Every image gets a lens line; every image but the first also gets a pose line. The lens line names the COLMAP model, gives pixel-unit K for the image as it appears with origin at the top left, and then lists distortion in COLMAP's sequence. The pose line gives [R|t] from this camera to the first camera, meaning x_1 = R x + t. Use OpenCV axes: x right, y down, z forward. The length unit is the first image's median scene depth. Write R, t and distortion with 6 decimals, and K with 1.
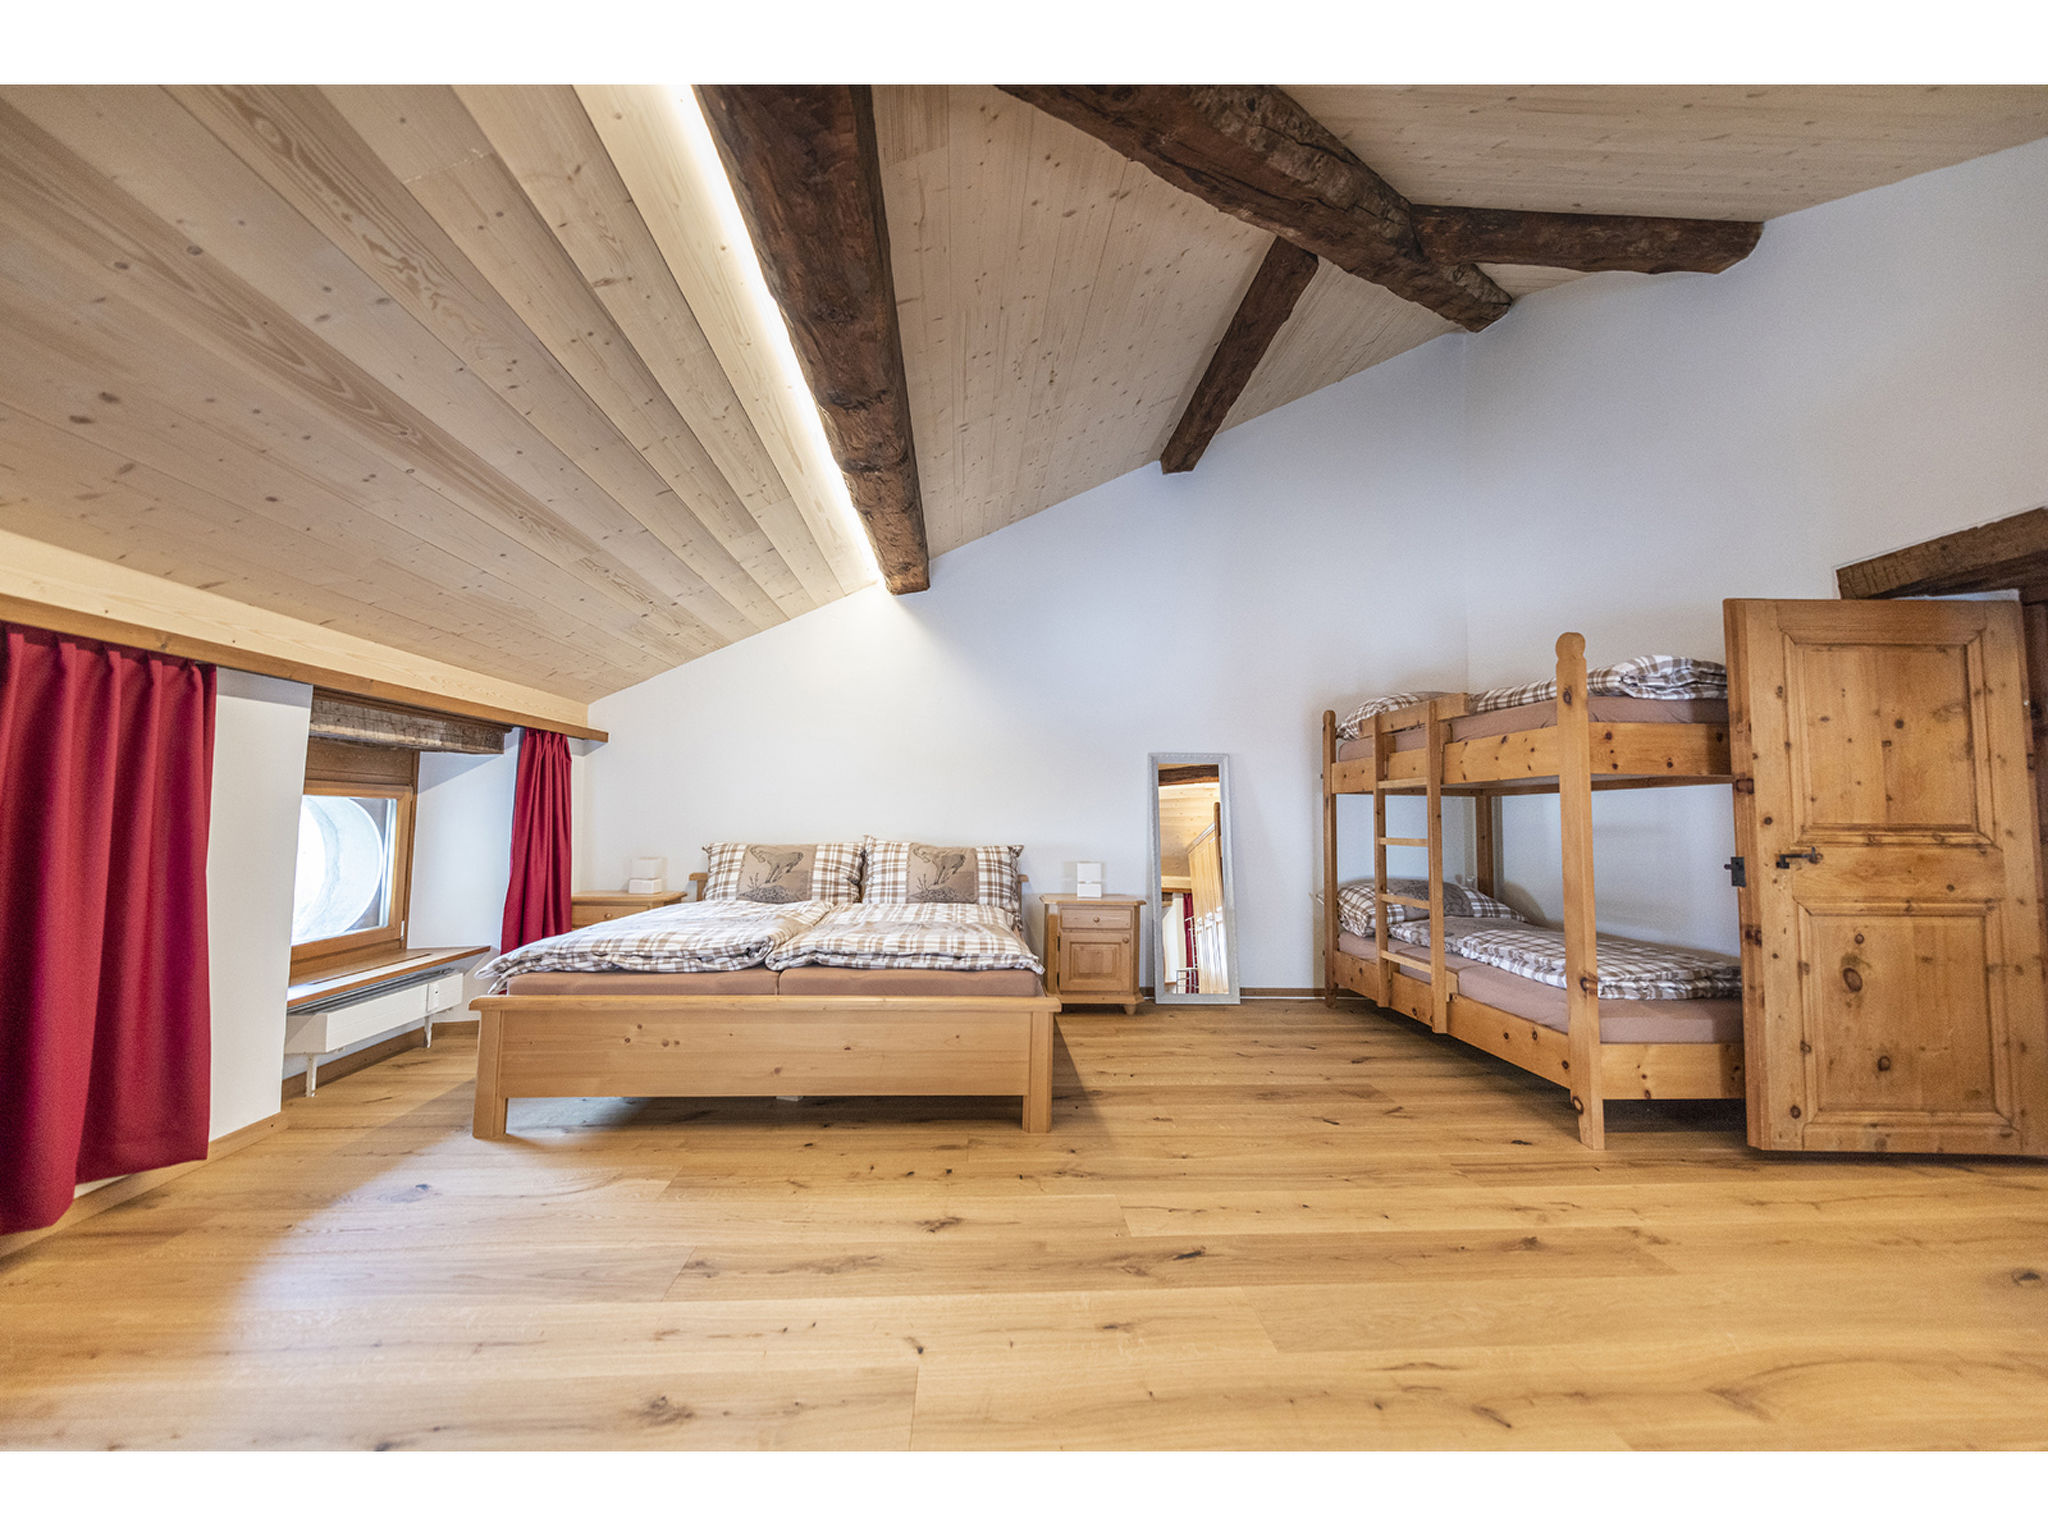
lens RADIAL K [[796.6, 0, 1030.0], [0, 796.6, 770.0], [0, 0, 1]] dist [0.014235, -0.005183]
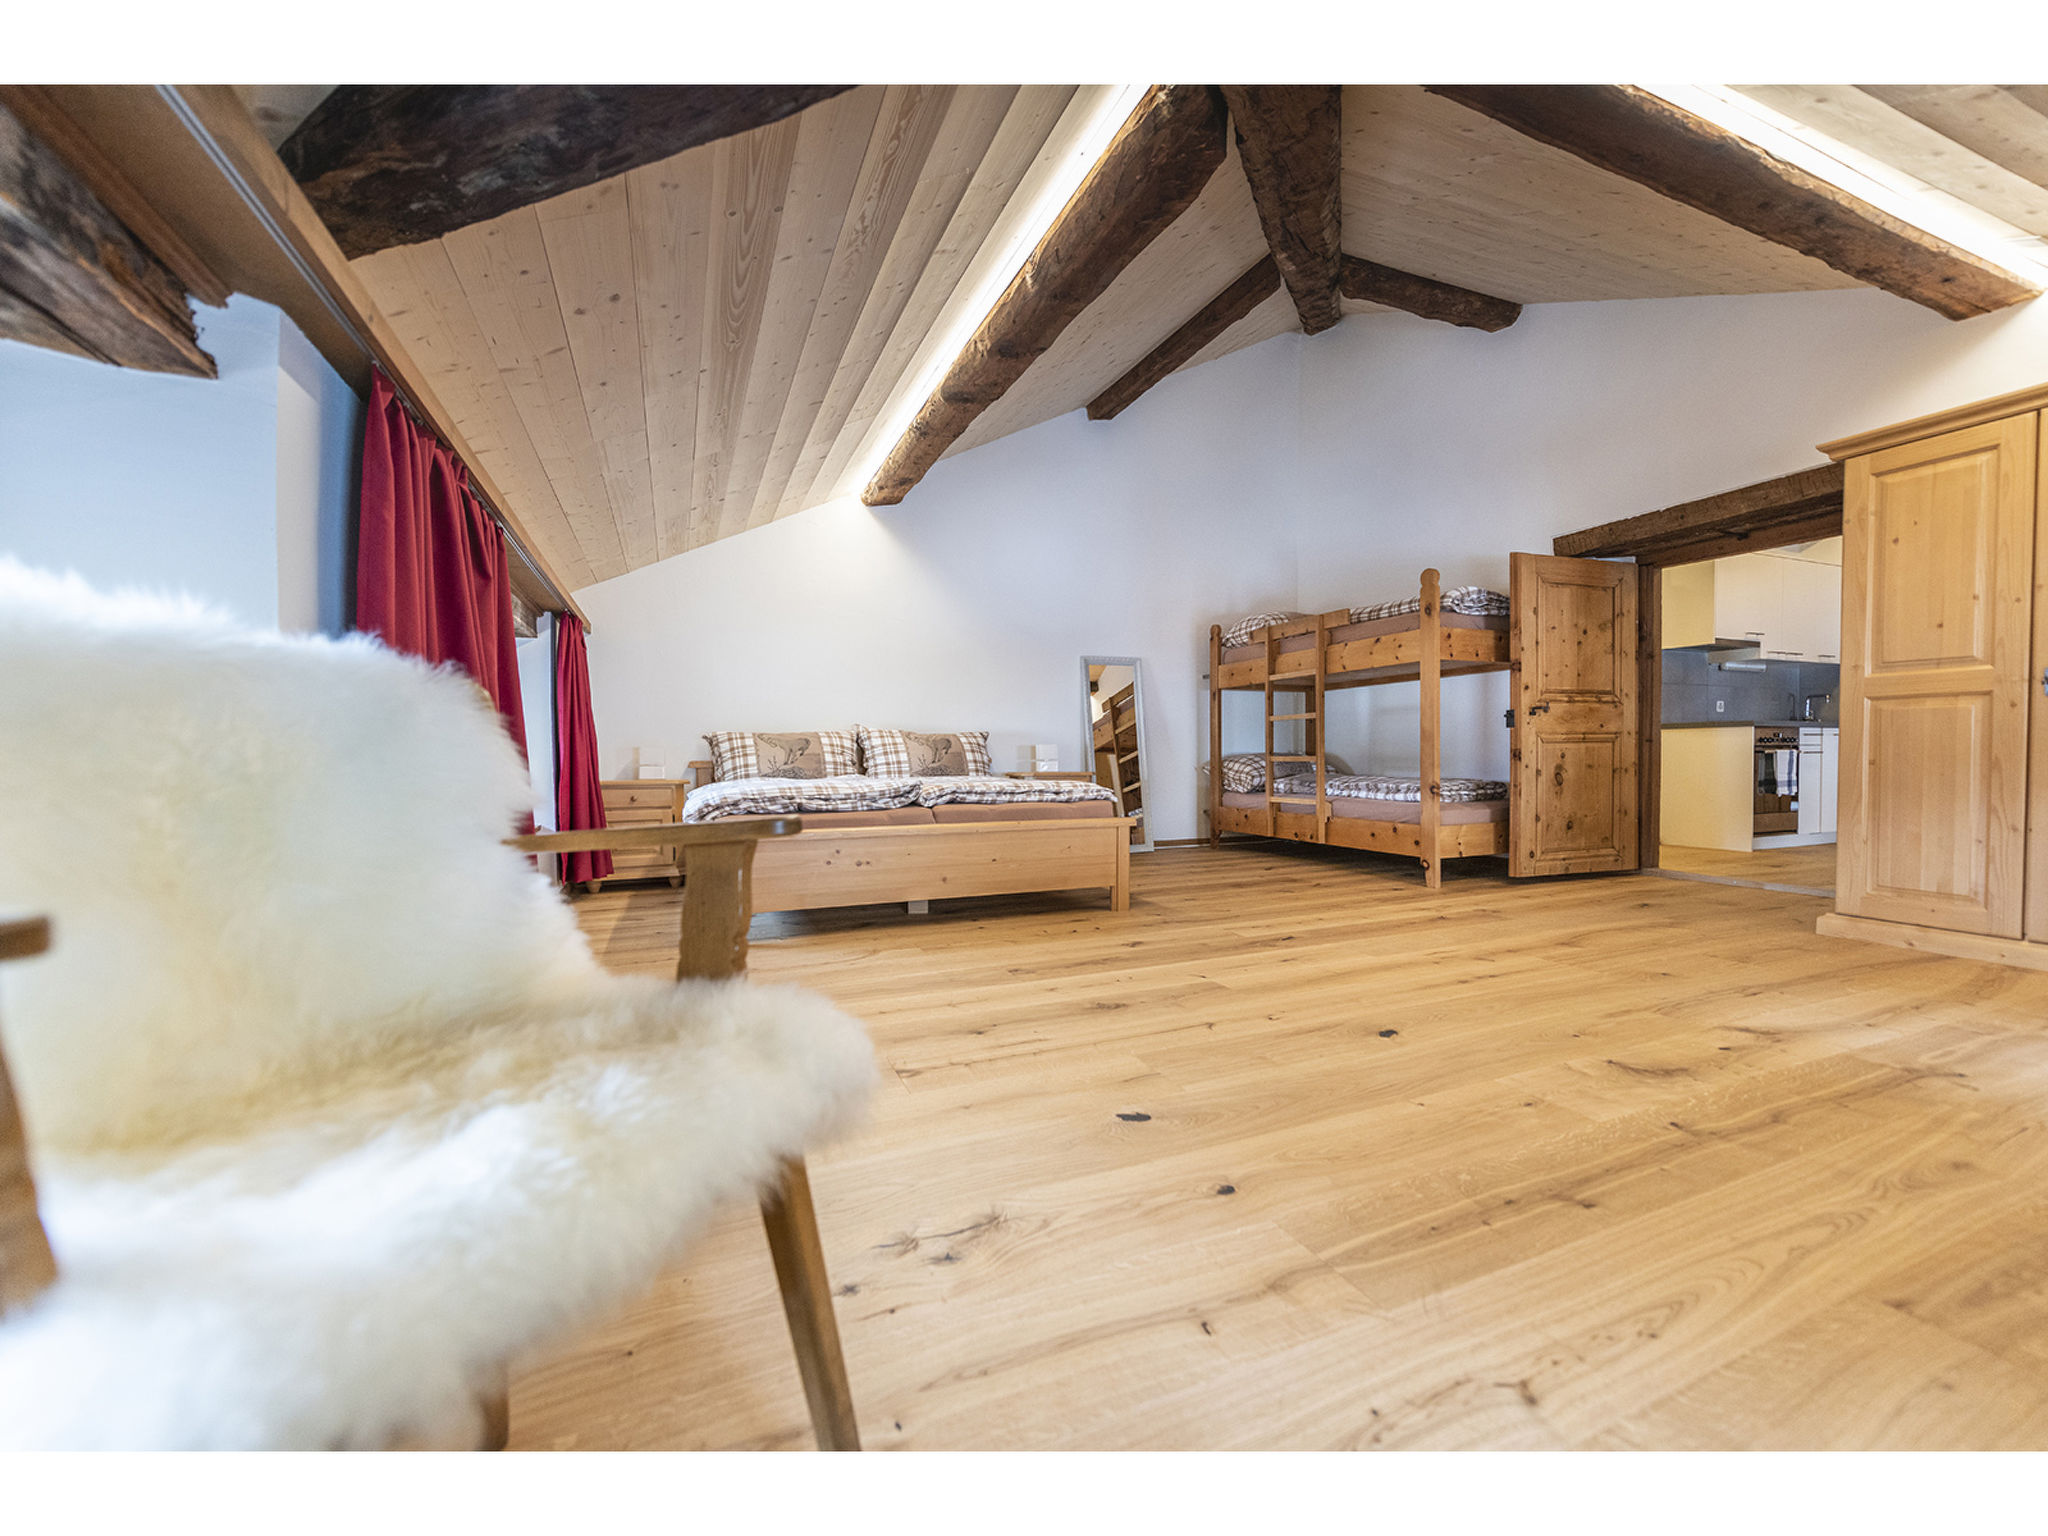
lens RADIAL K [[796.6, 0, 1030.0], [0, 796.6, 770.0], [0, 0, 1]] dist [0.014235, -0.005183]
pose [[0.944749, -0.027985, 0.326597, -0.572354], [0.000227, 0.996405, 0.084721, 0.085410], [-0.327794, -0.079966, 0.941359, -0.235547]]
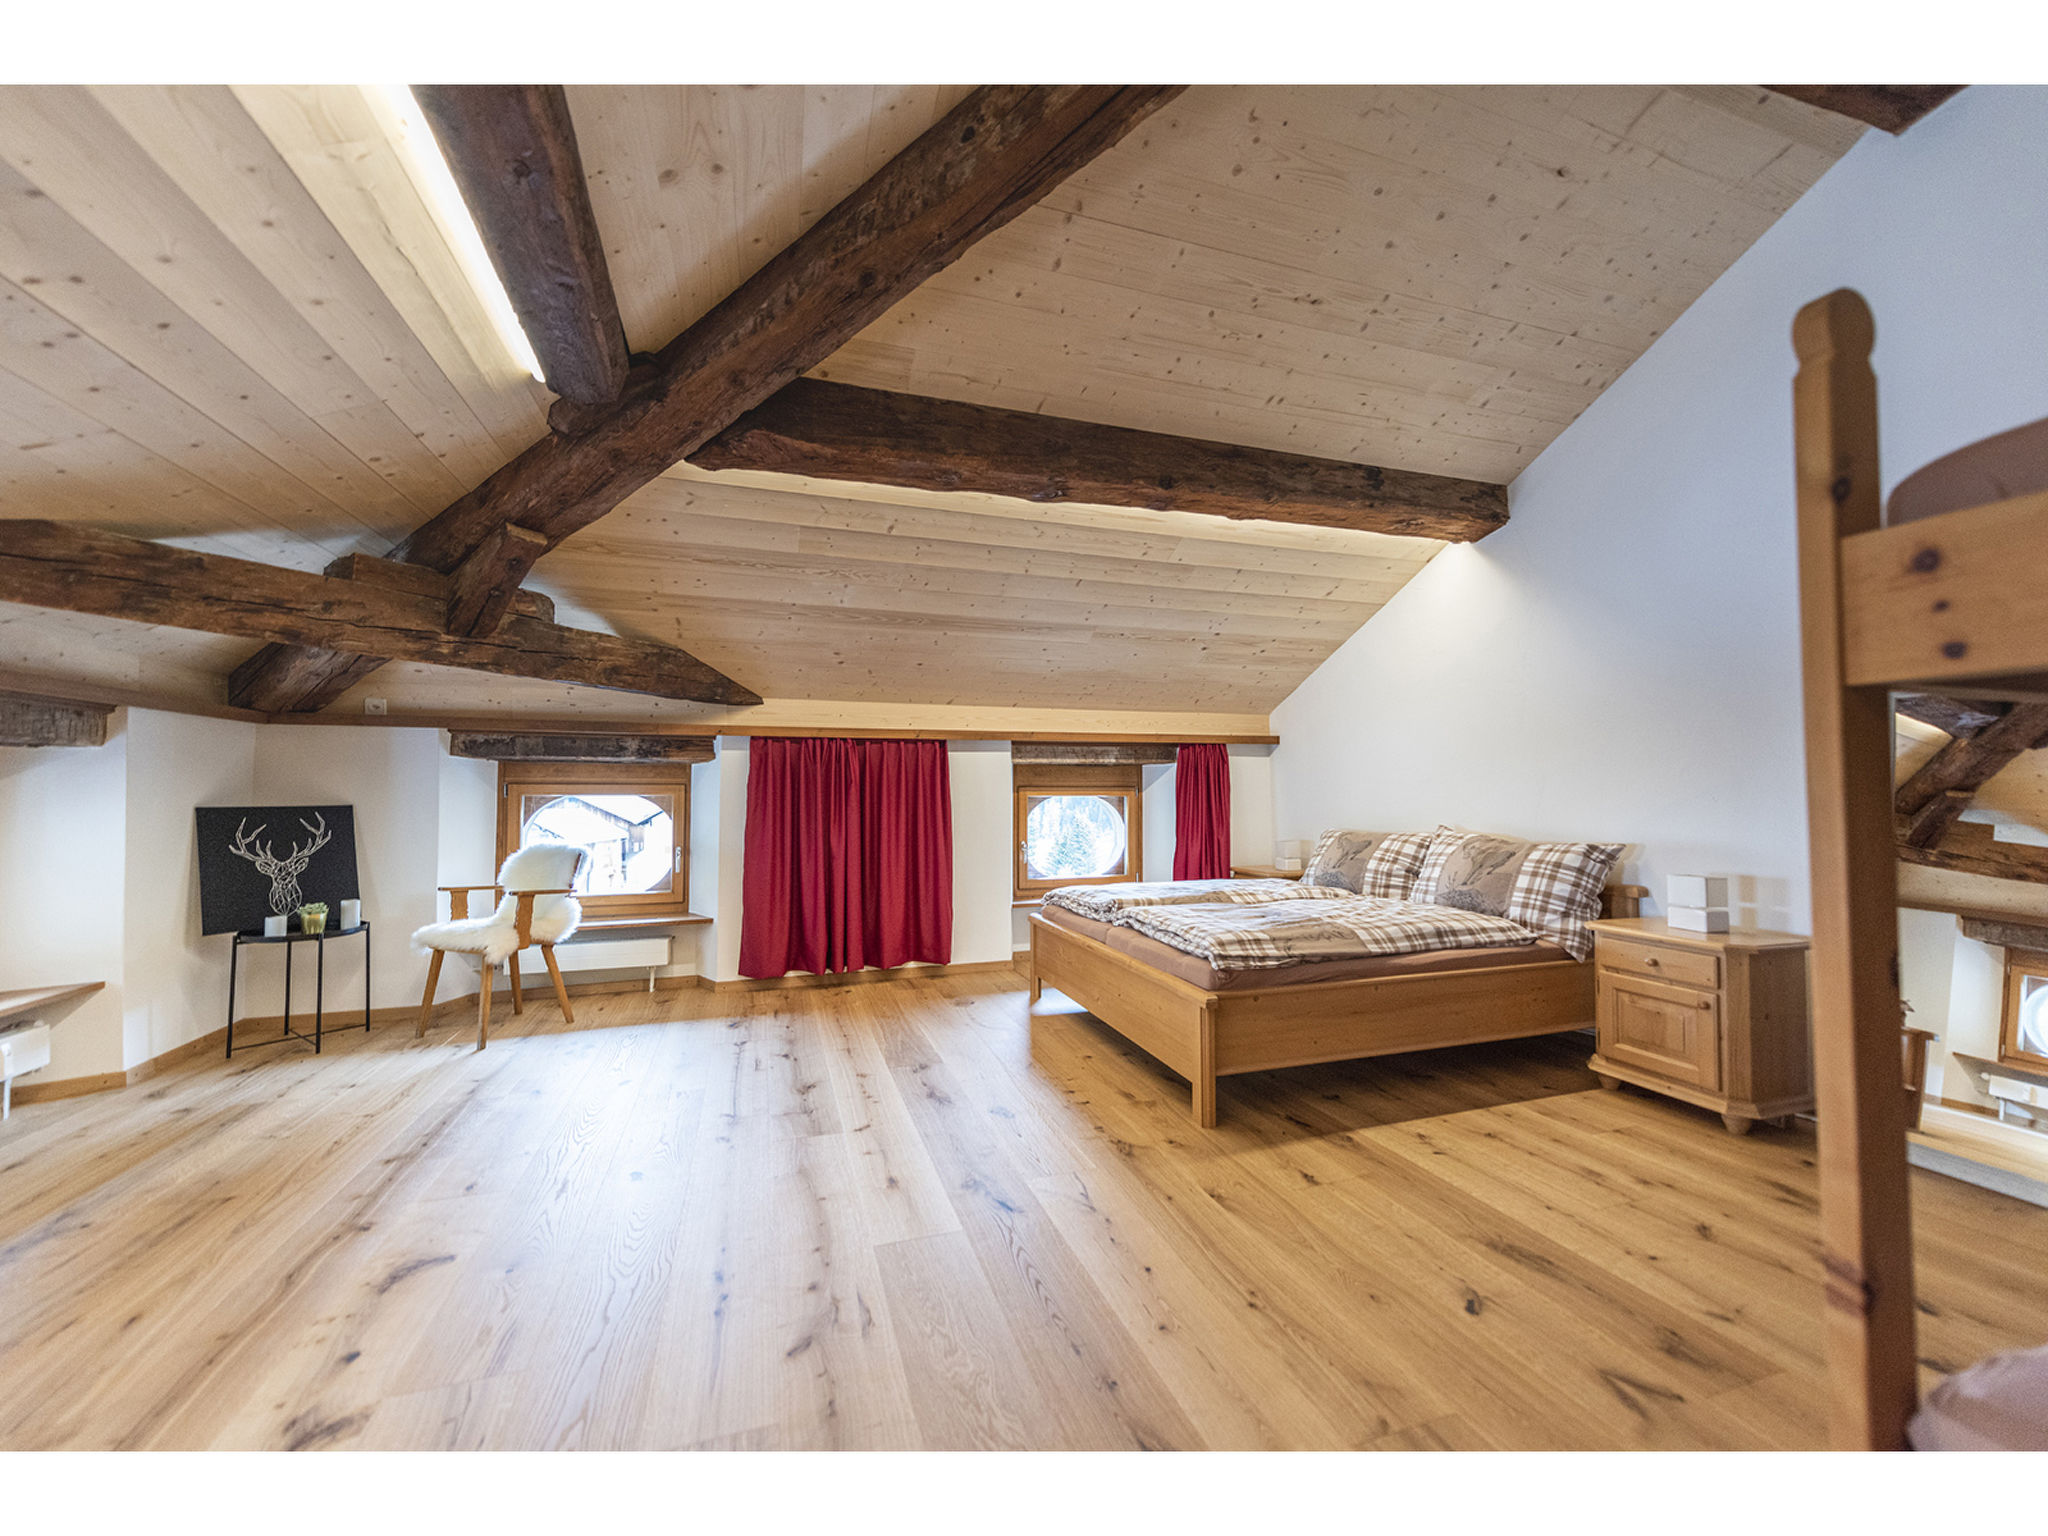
lens RADIAL K [[796.6, 0, 1030.0], [0, 796.6, 770.0], [0, 0, 1]] dist [0.014235, -0.005183]
pose [[0.250759, -0.049534, -0.966782, 0.914096], [0.069728, 0.997020, -0.032998, 0.029859], [0.965535, -0.059137, 0.253465, 0.550381]]
